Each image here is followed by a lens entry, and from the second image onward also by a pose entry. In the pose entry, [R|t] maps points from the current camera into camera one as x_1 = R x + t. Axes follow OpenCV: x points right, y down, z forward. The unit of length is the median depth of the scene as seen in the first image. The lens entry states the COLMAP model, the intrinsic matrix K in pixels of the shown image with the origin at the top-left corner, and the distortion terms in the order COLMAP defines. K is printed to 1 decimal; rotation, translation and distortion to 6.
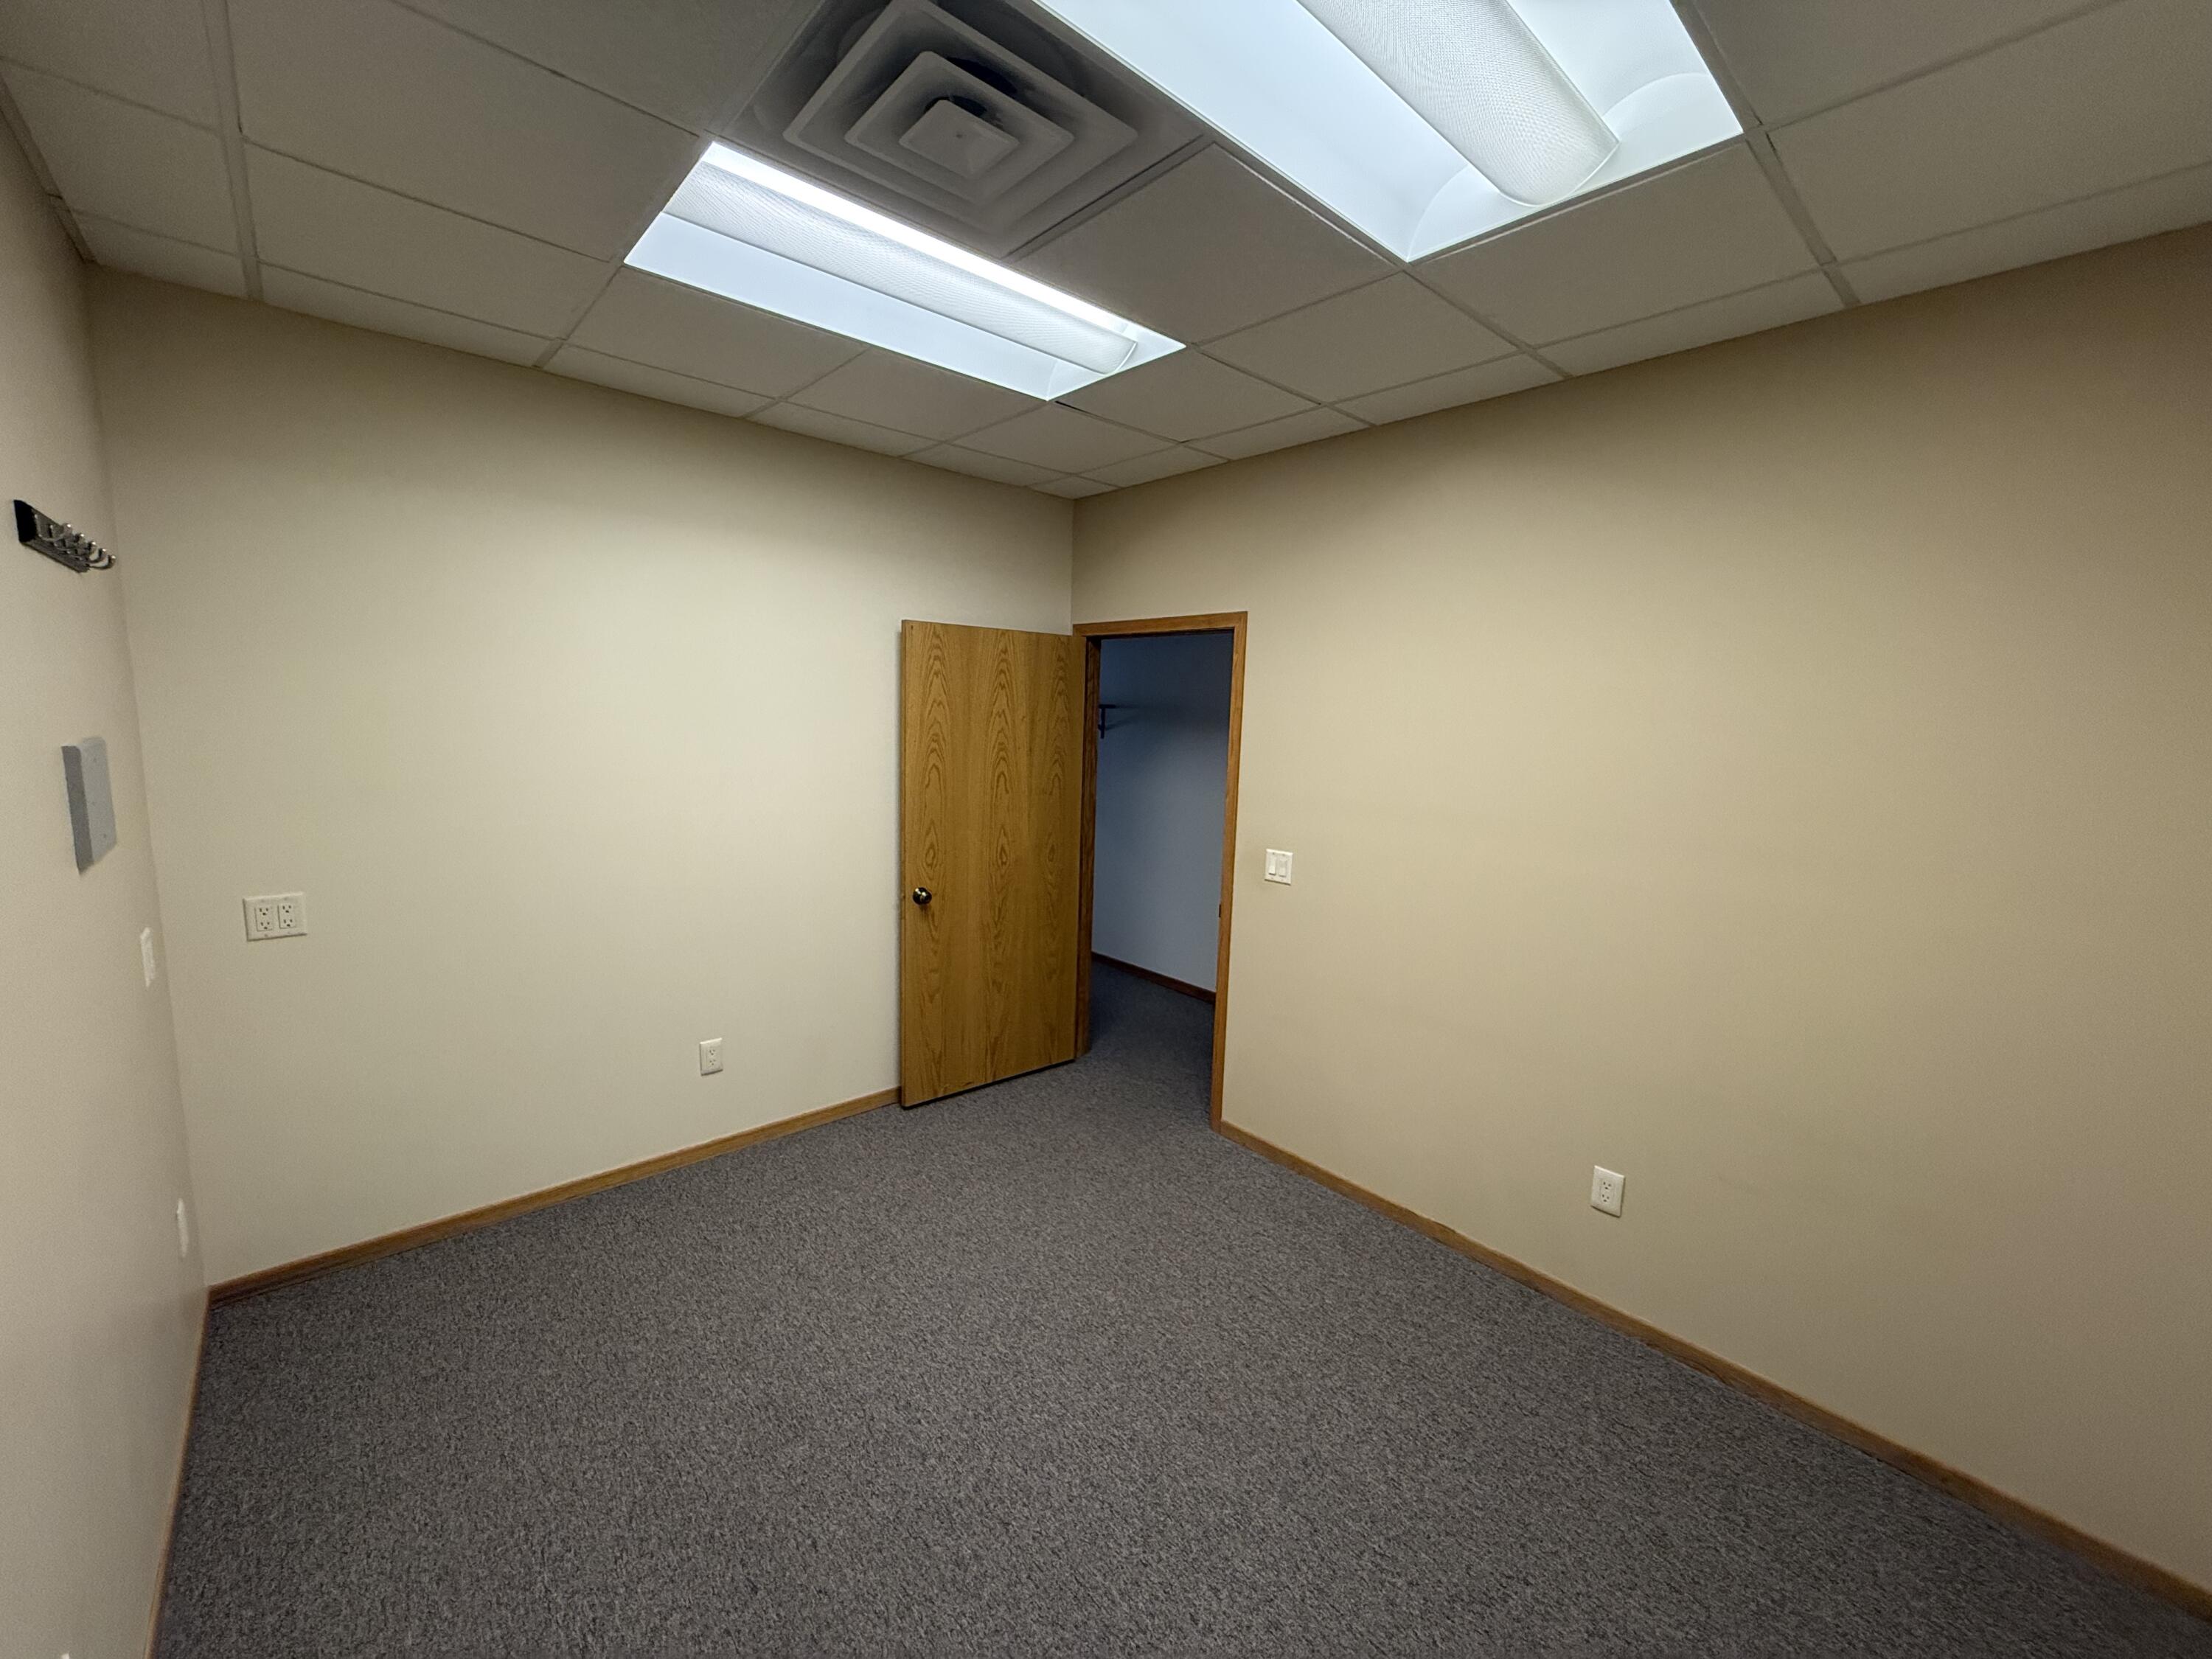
lens RADIAL K [[877.5, 0, 1108.8], [0, 877.5, 845.2], [0, 0, 1]] dist [-0.000117, 0.000233]
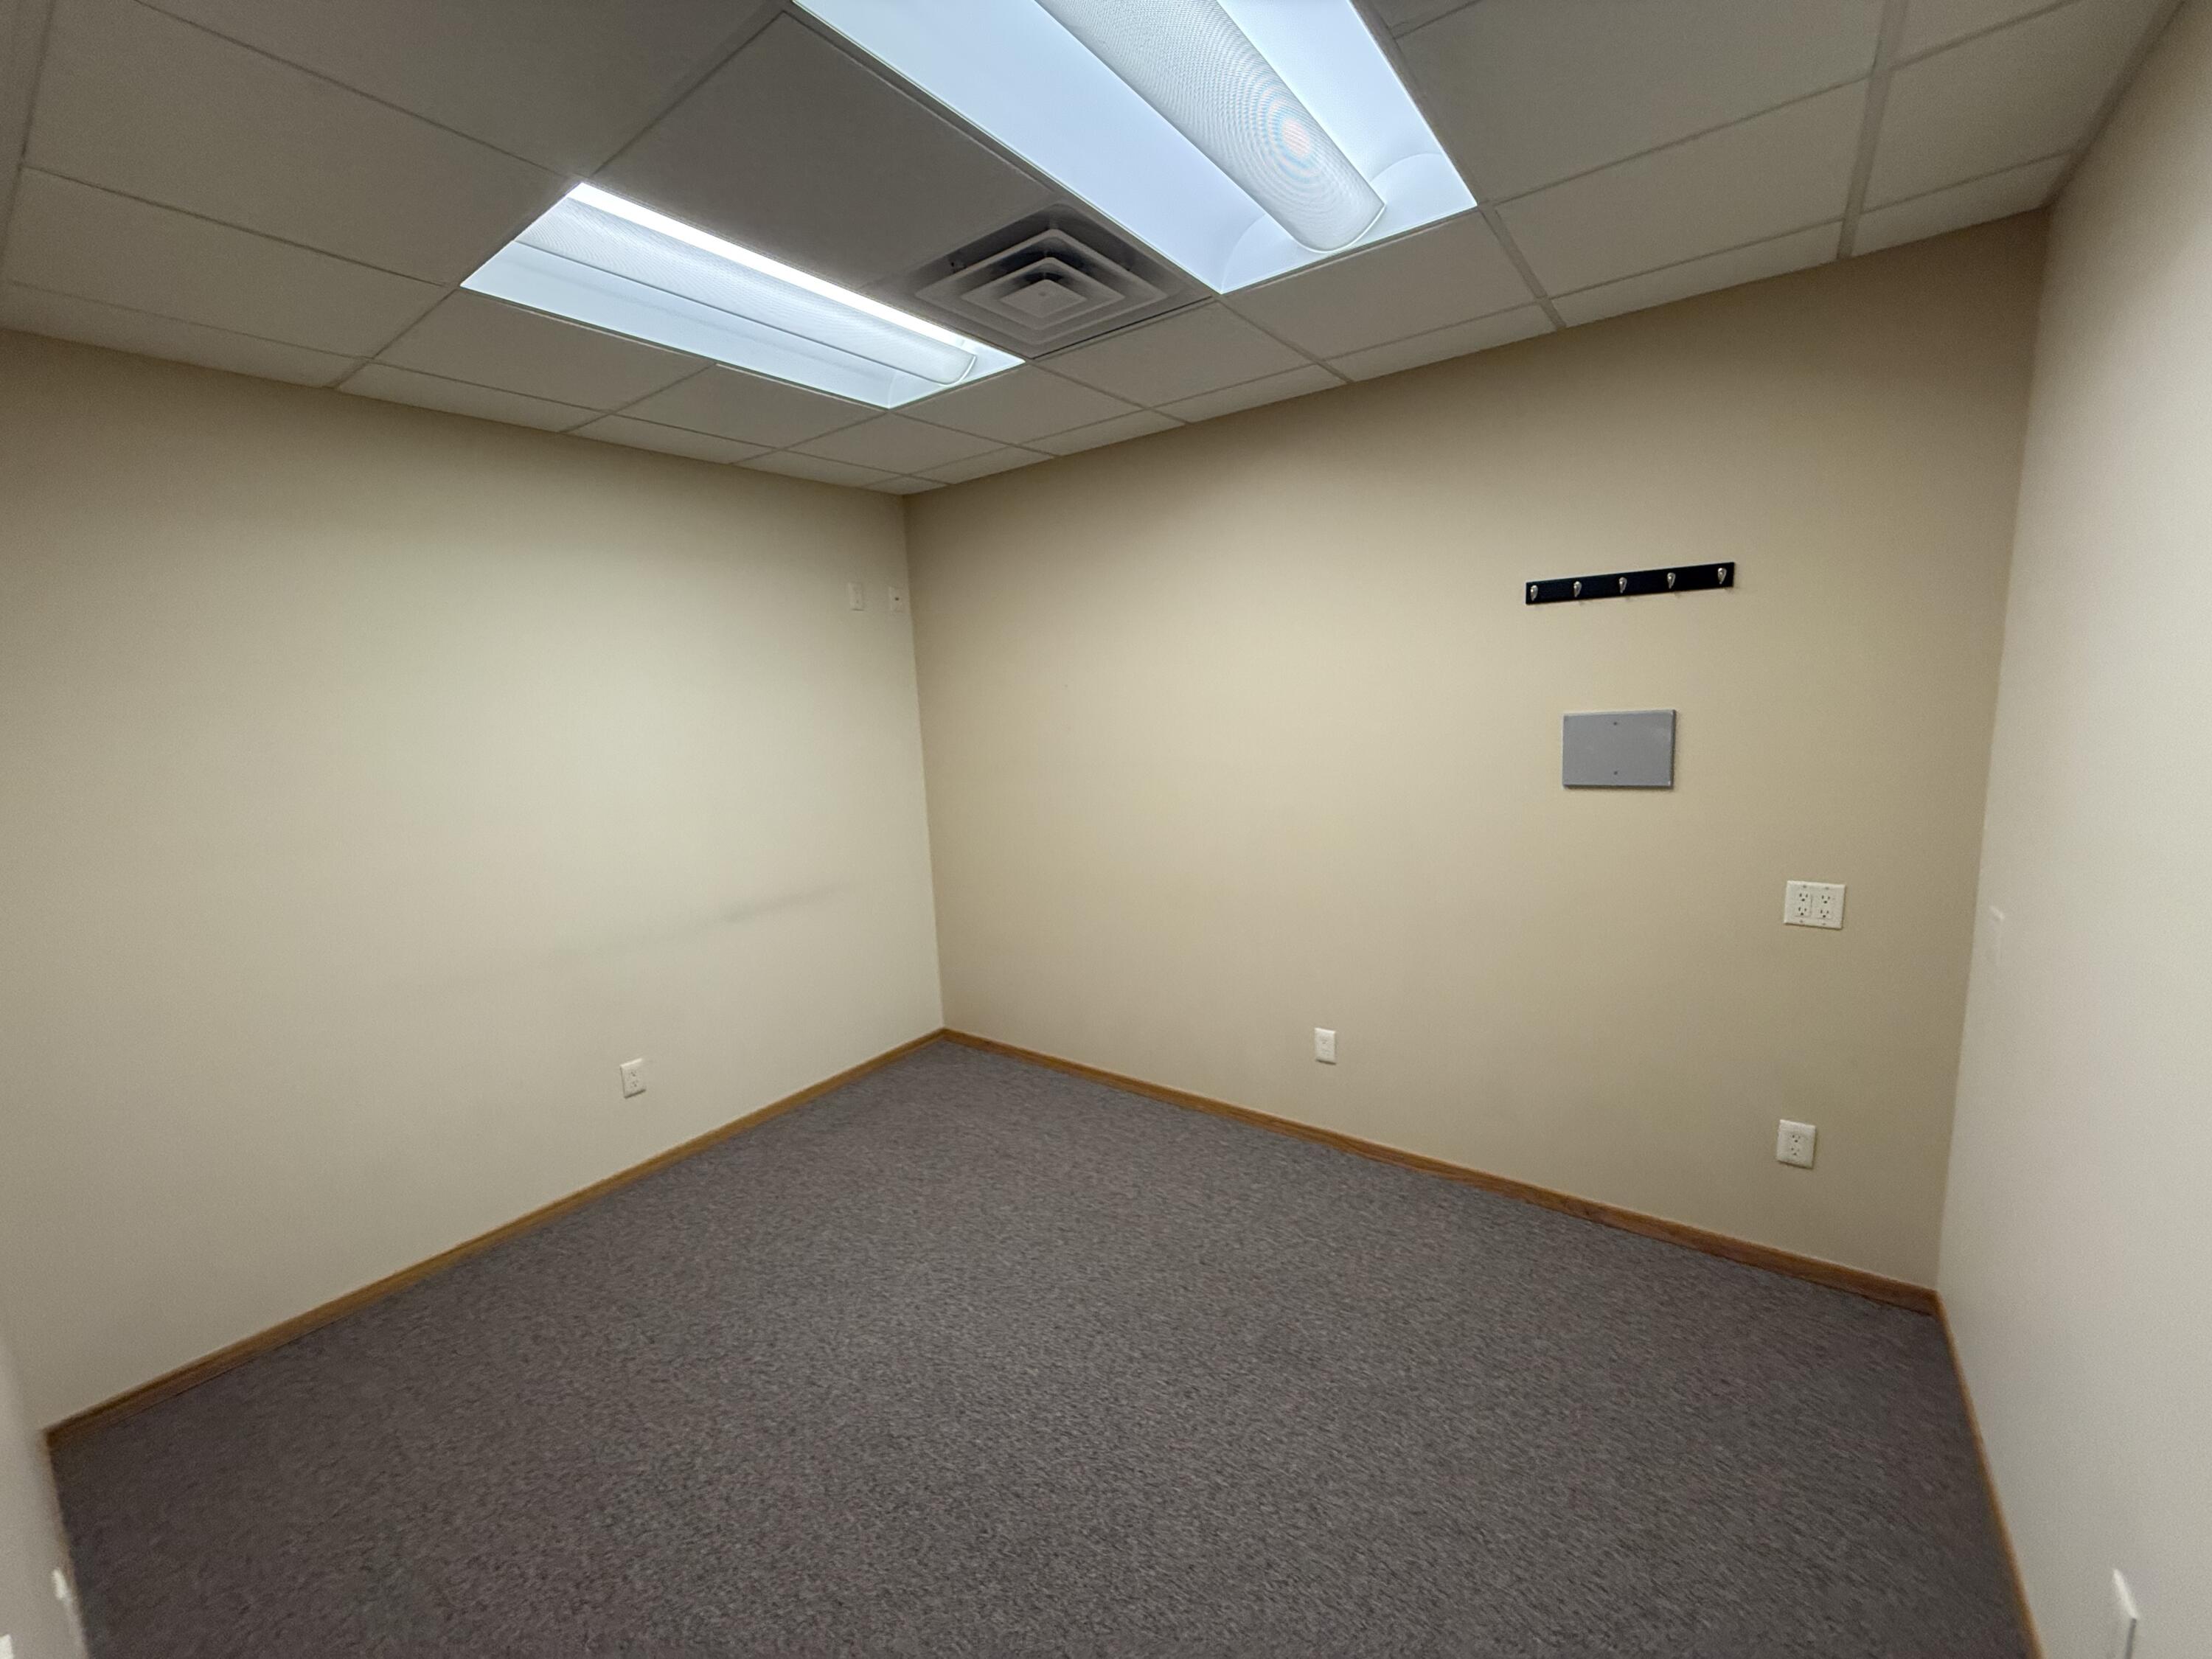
lens RADIAL K [[881.4, 0, 1101.6], [0, 881.4, 829.2], [0, 0, 1]] dist [0.002390, 0.000367]
pose [[0.975275, -0.112664, 0.190118, -0.096152], [0.113173, 0.993541, 0.008215, 0.012540], [-0.189816, 0.013505, 0.981727, -0.090081]]
